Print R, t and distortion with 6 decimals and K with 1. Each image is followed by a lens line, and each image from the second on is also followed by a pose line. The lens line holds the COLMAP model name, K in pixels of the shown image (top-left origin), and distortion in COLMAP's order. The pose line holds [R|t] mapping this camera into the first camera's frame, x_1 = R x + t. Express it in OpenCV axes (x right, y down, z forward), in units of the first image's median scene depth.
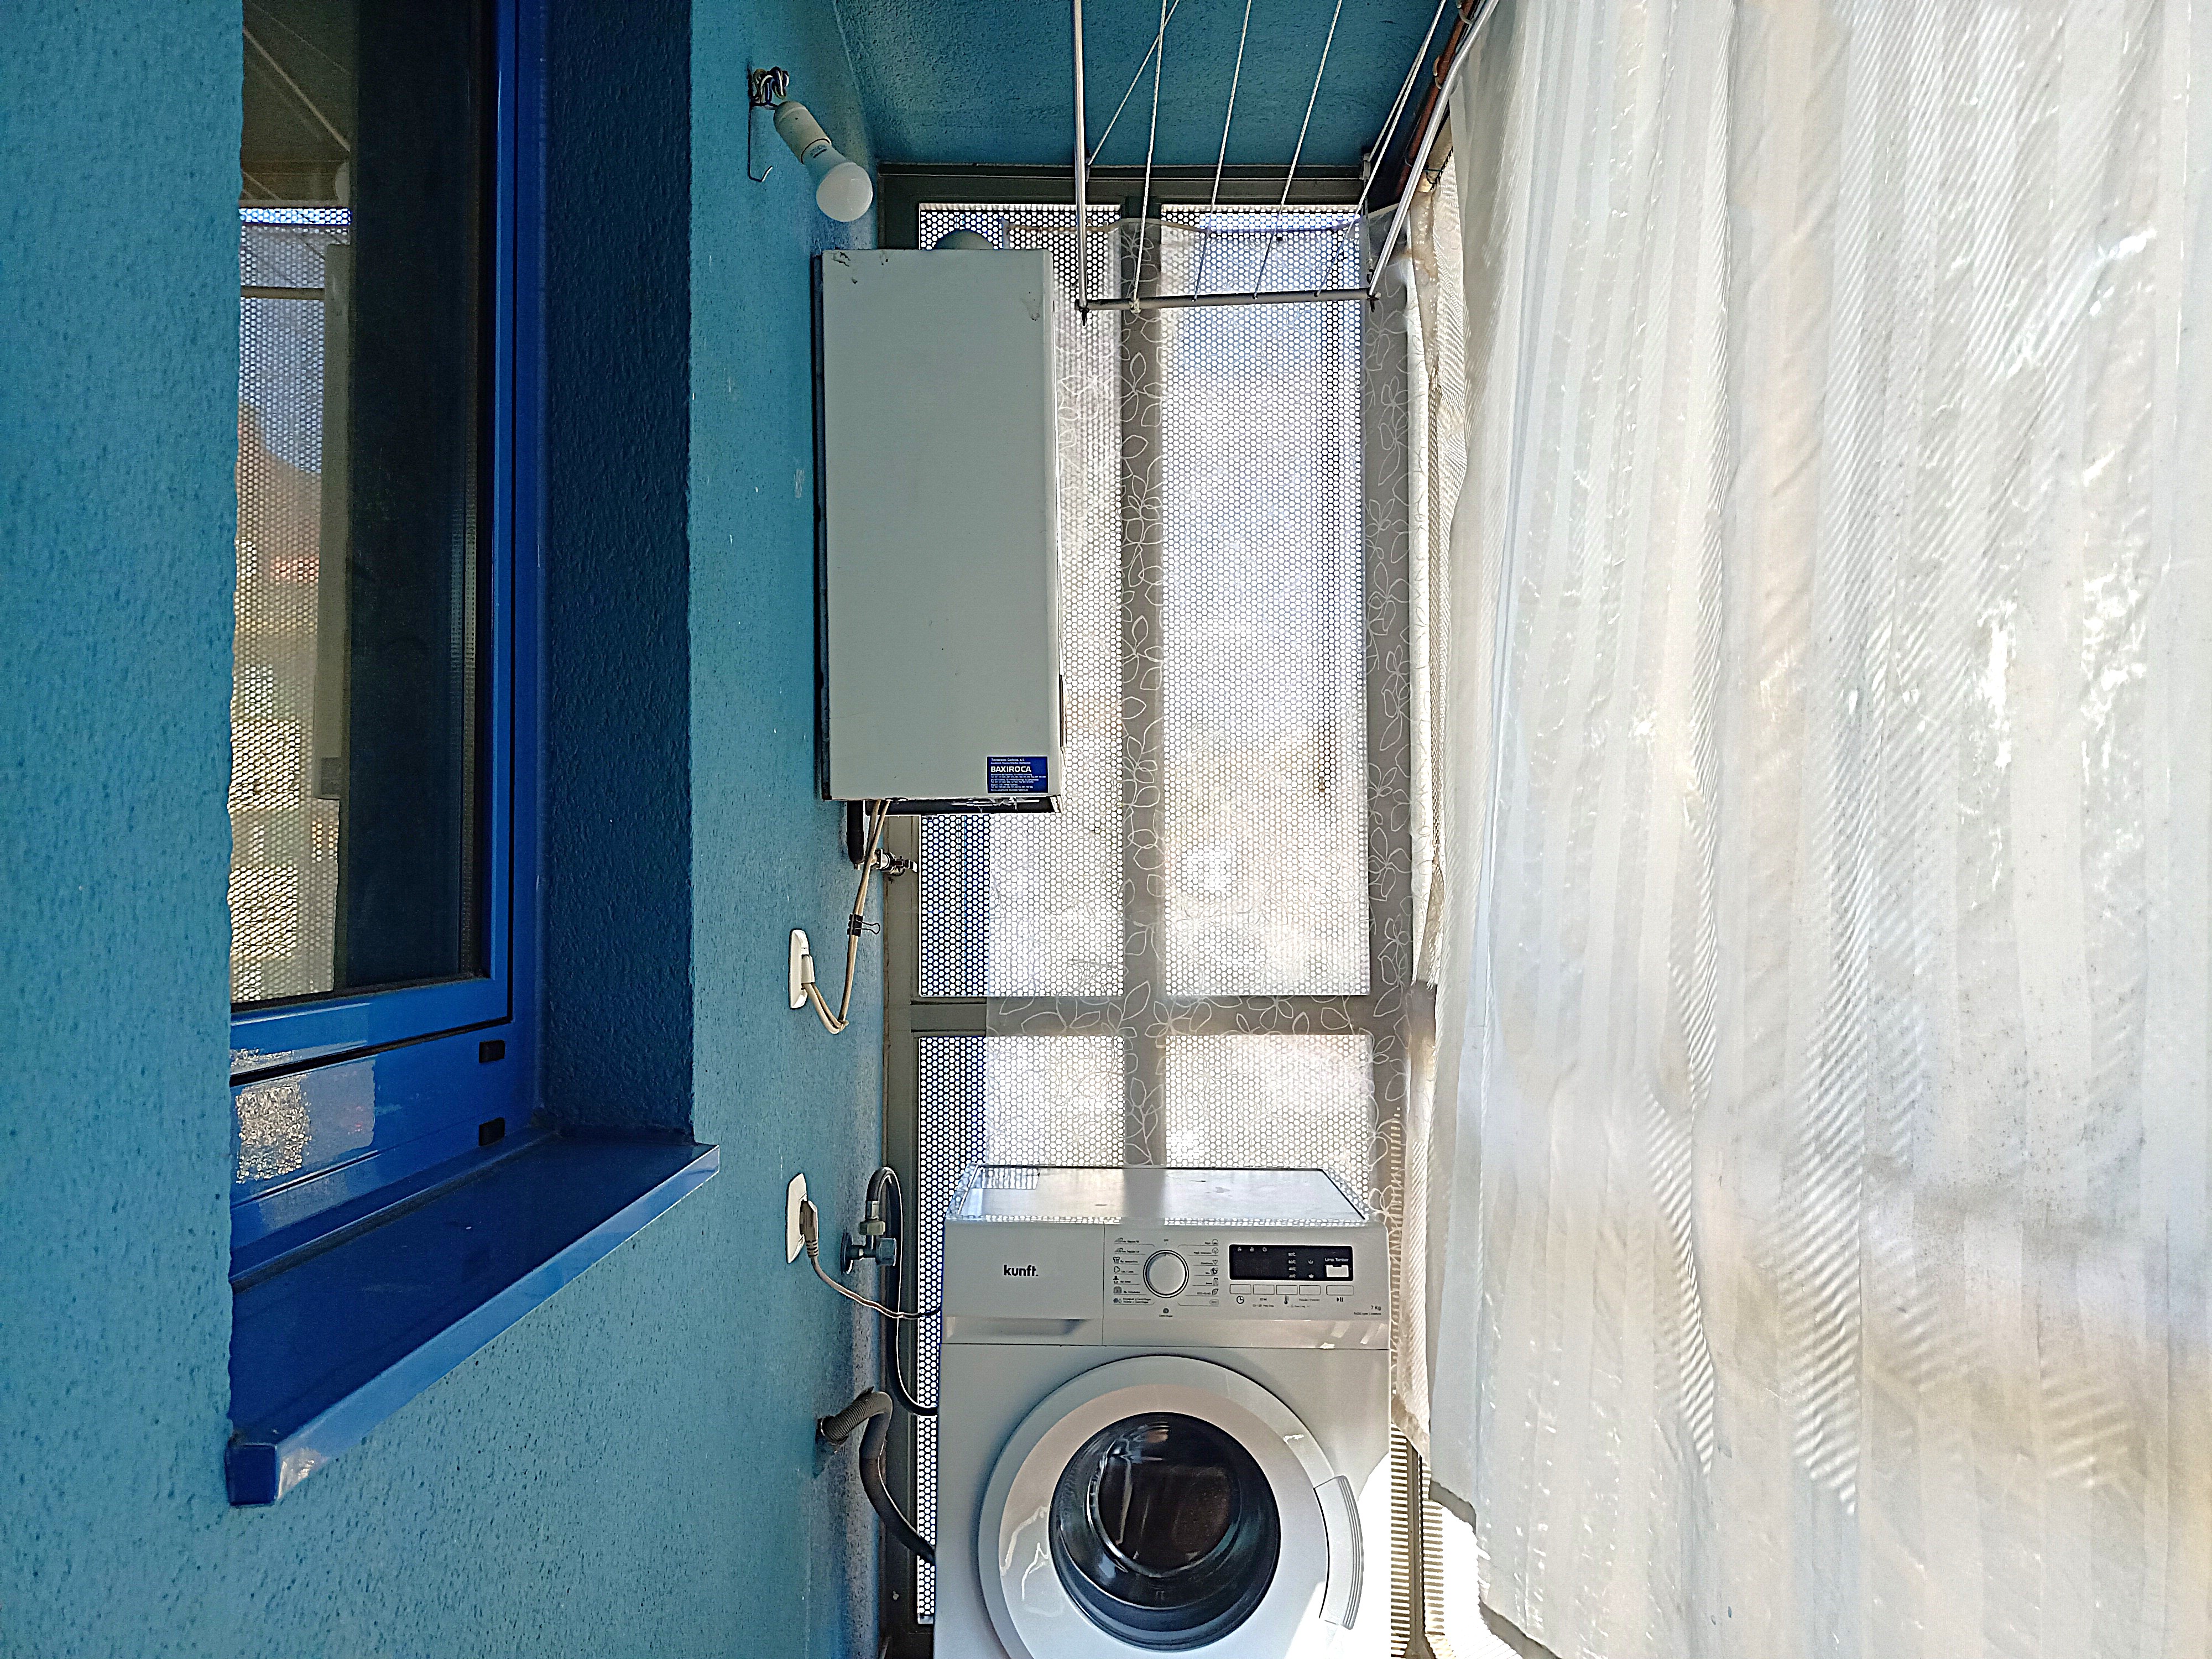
lens RADIAL K [[1688.8, 0, 1115.1], [0, 1688.8, 824.7], [0, 0, 1]] dist [0.080076, -0.139376]
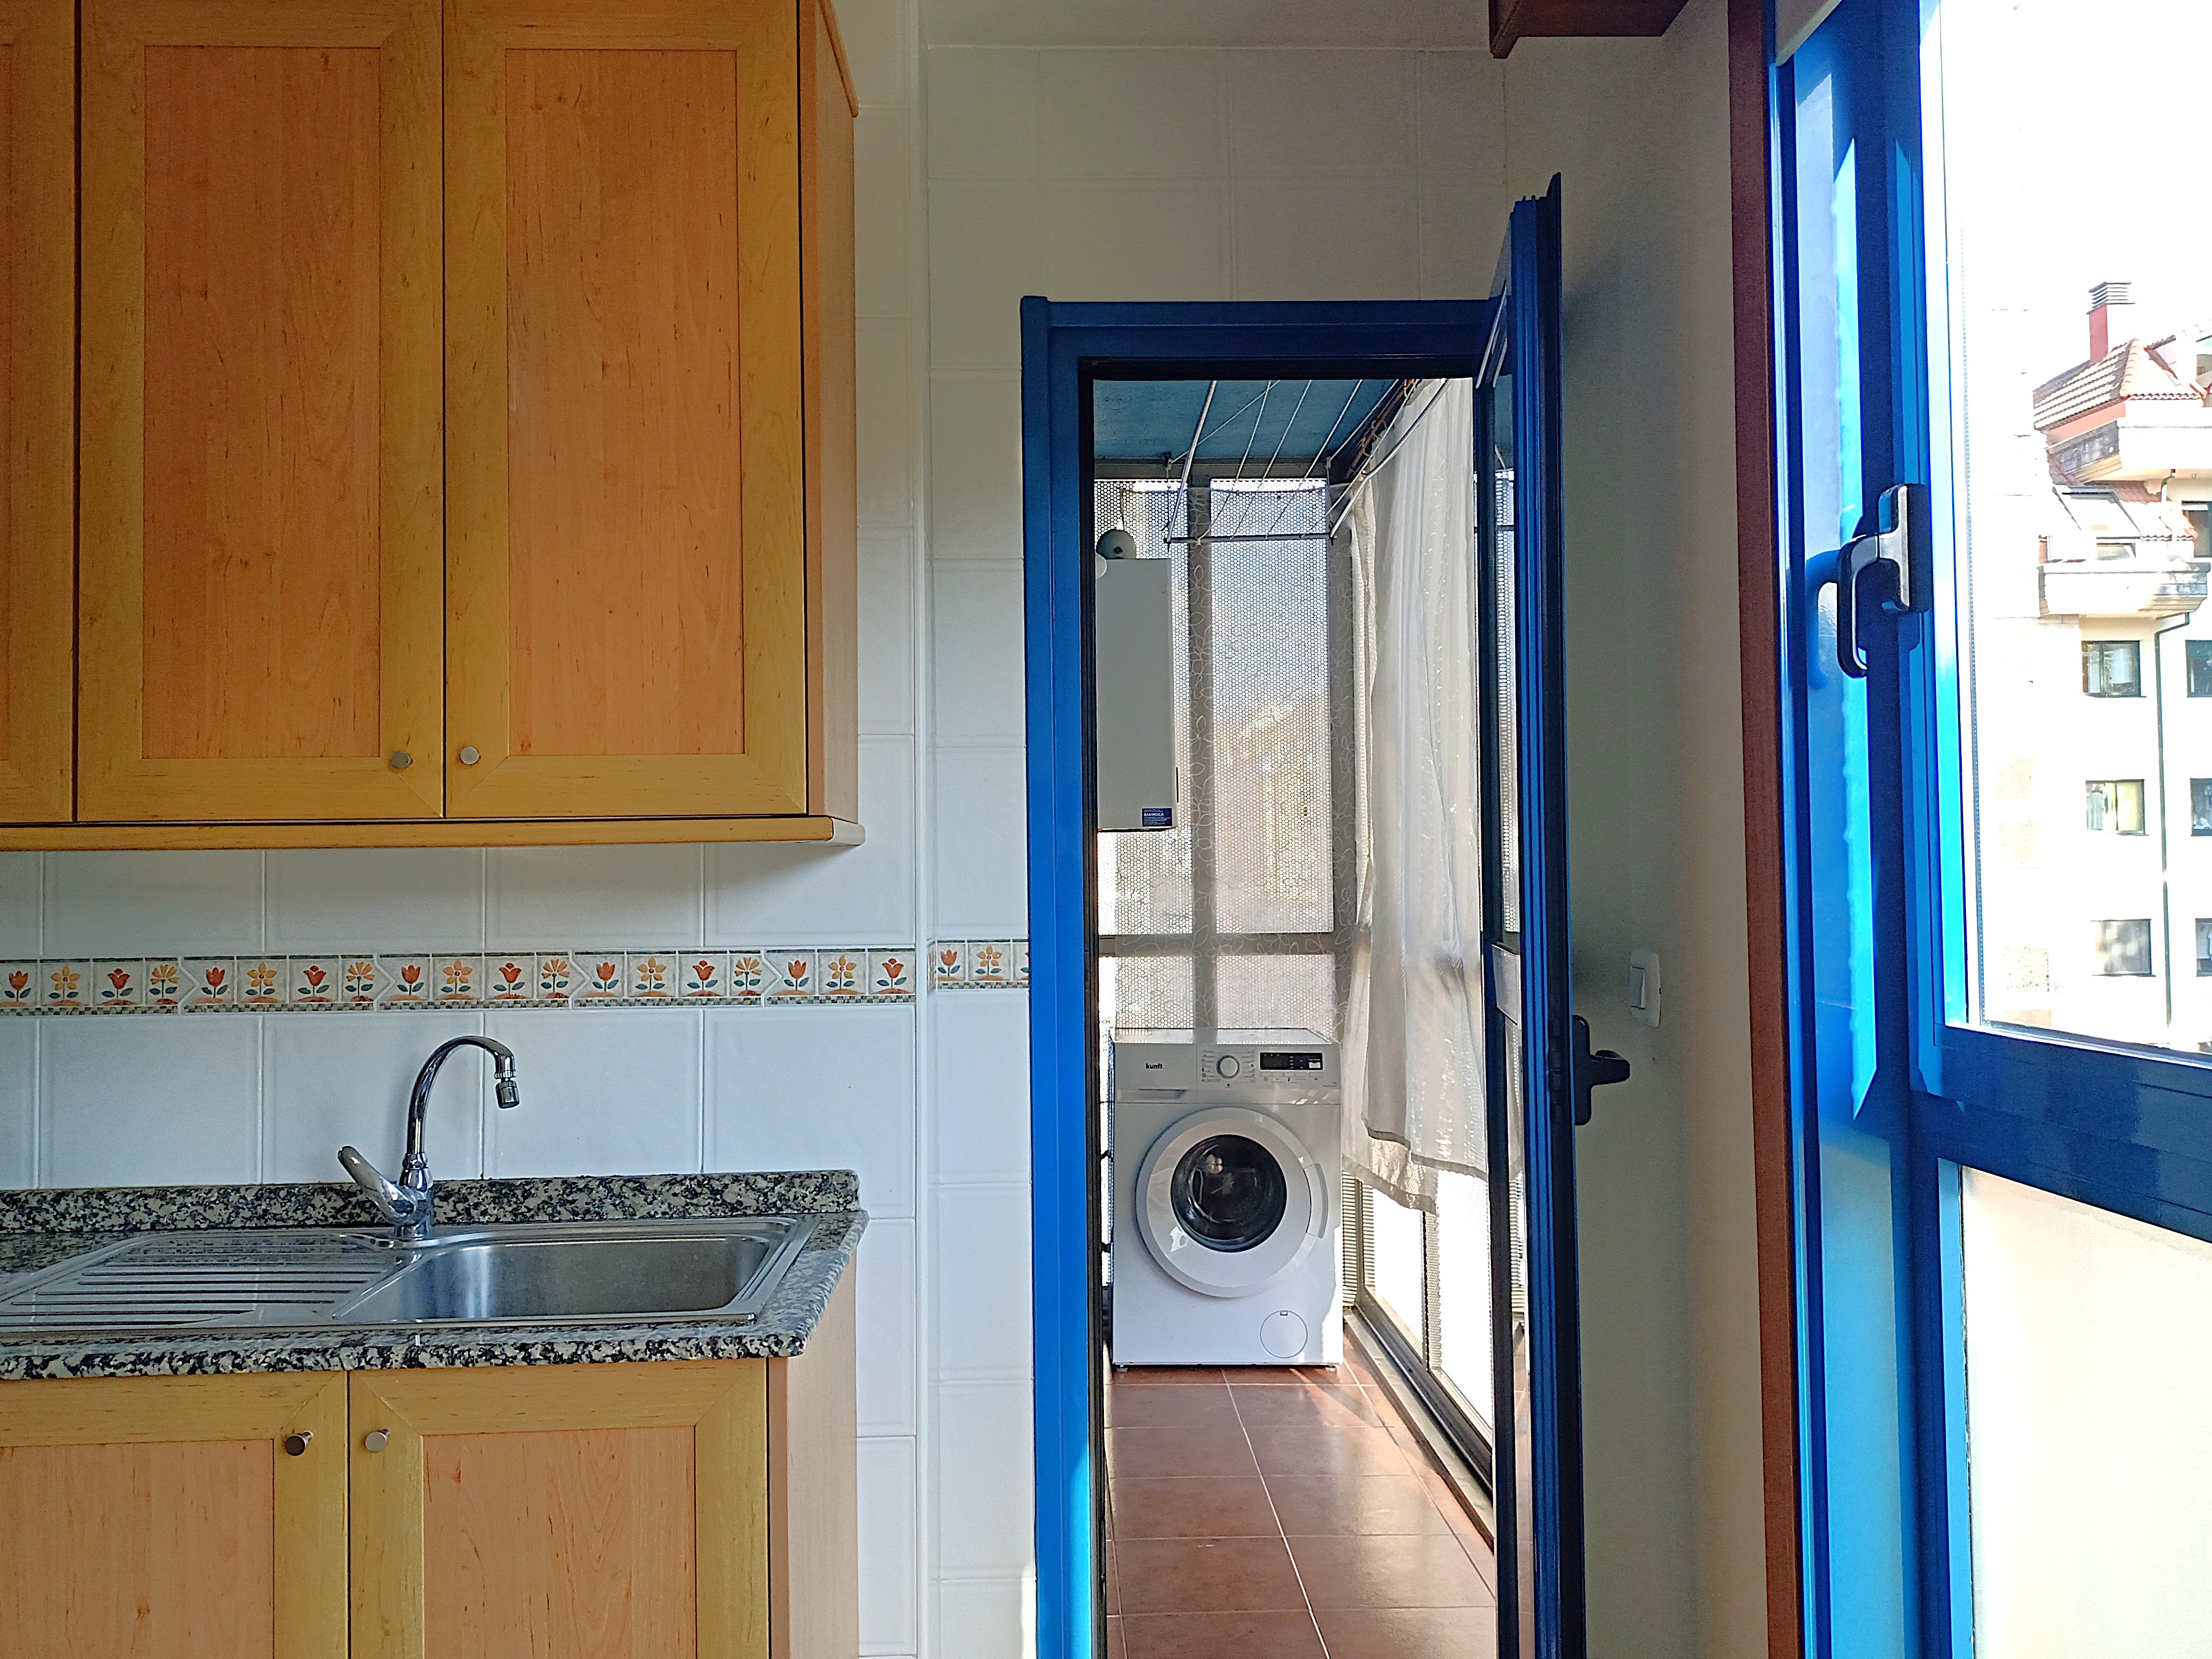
lens RADIAL K [[1743.5, 0, 1102.7], [0, 1743.5, 829.3], [0, 0, 1]] dist [0.072420, -0.002343]
pose [[0.999948, -0.006915, 0.007495, -0.103499], [0.006820, 0.999897, 0.012646, -0.031008], [-0.007582, -0.012594, 0.999892, -0.823636]]
